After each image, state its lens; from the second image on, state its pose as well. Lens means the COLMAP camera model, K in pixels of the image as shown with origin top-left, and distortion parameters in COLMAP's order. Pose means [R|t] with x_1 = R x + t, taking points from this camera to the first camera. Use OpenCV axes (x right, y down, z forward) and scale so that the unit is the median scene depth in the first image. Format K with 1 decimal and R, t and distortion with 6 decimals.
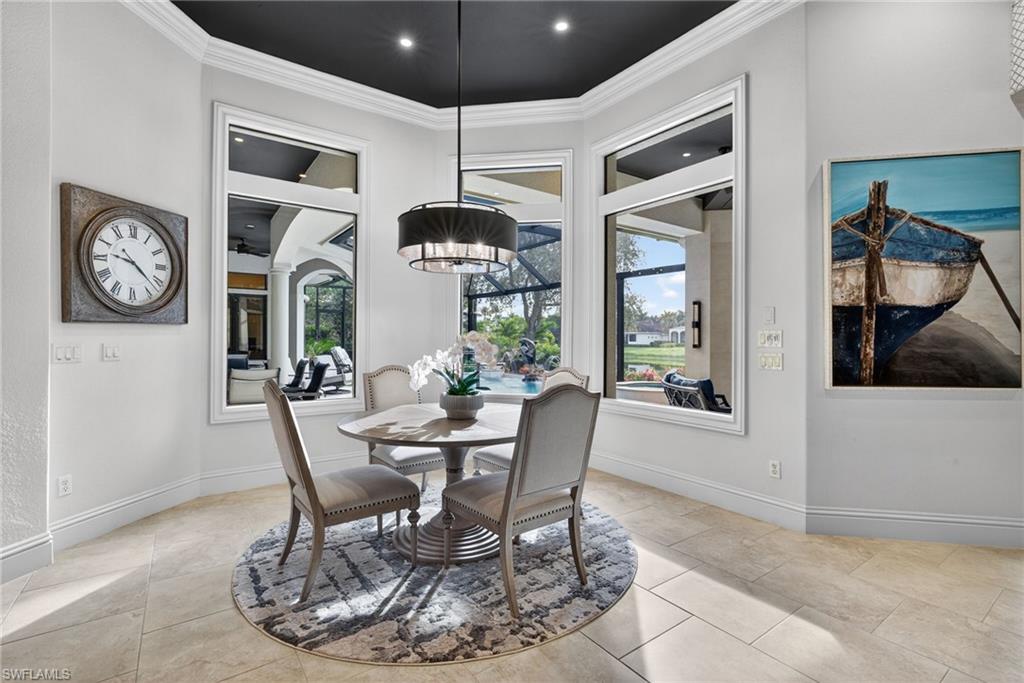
lens RADIAL K [[466.2, 0, 515.1], [0, 466.2, 337.0], [0, 0, 1]] dist [0.001329, 0.001800]
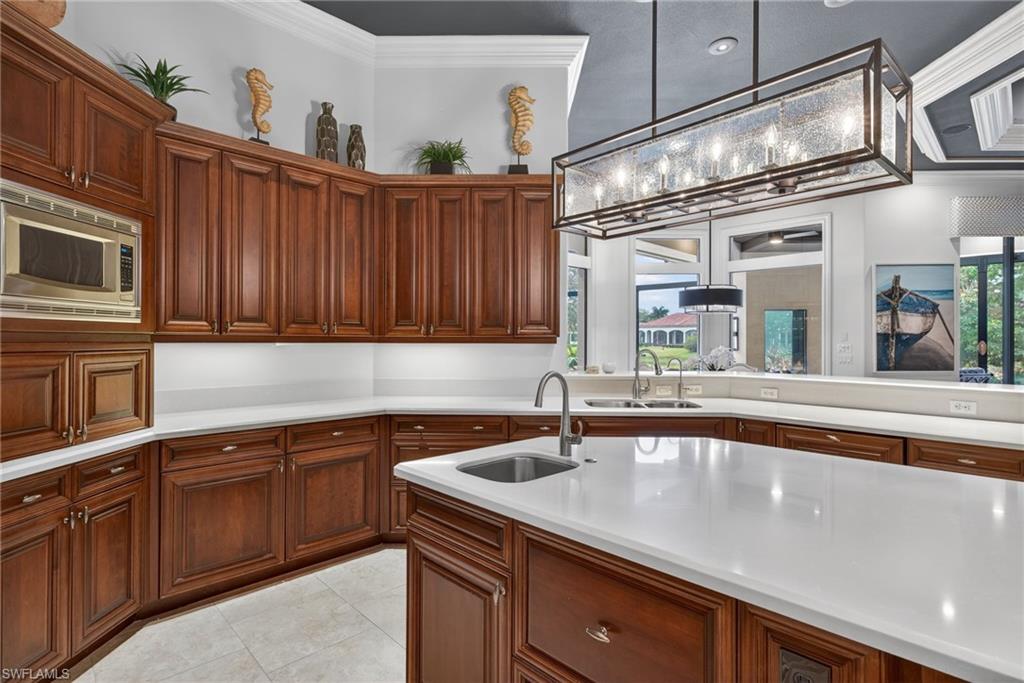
lens RADIAL K [[509.9, 0, 532.2], [0, 509.9, 340.4], [0, 0, 1]] dist [0.014839, -0.000318]
pose [[0.986998, -0.002060, 0.160717, -1.246697], [0.001633, 0.999995, 0.002787, -0.043210], [-0.160722, -0.002488, 0.986997, -1.055218]]
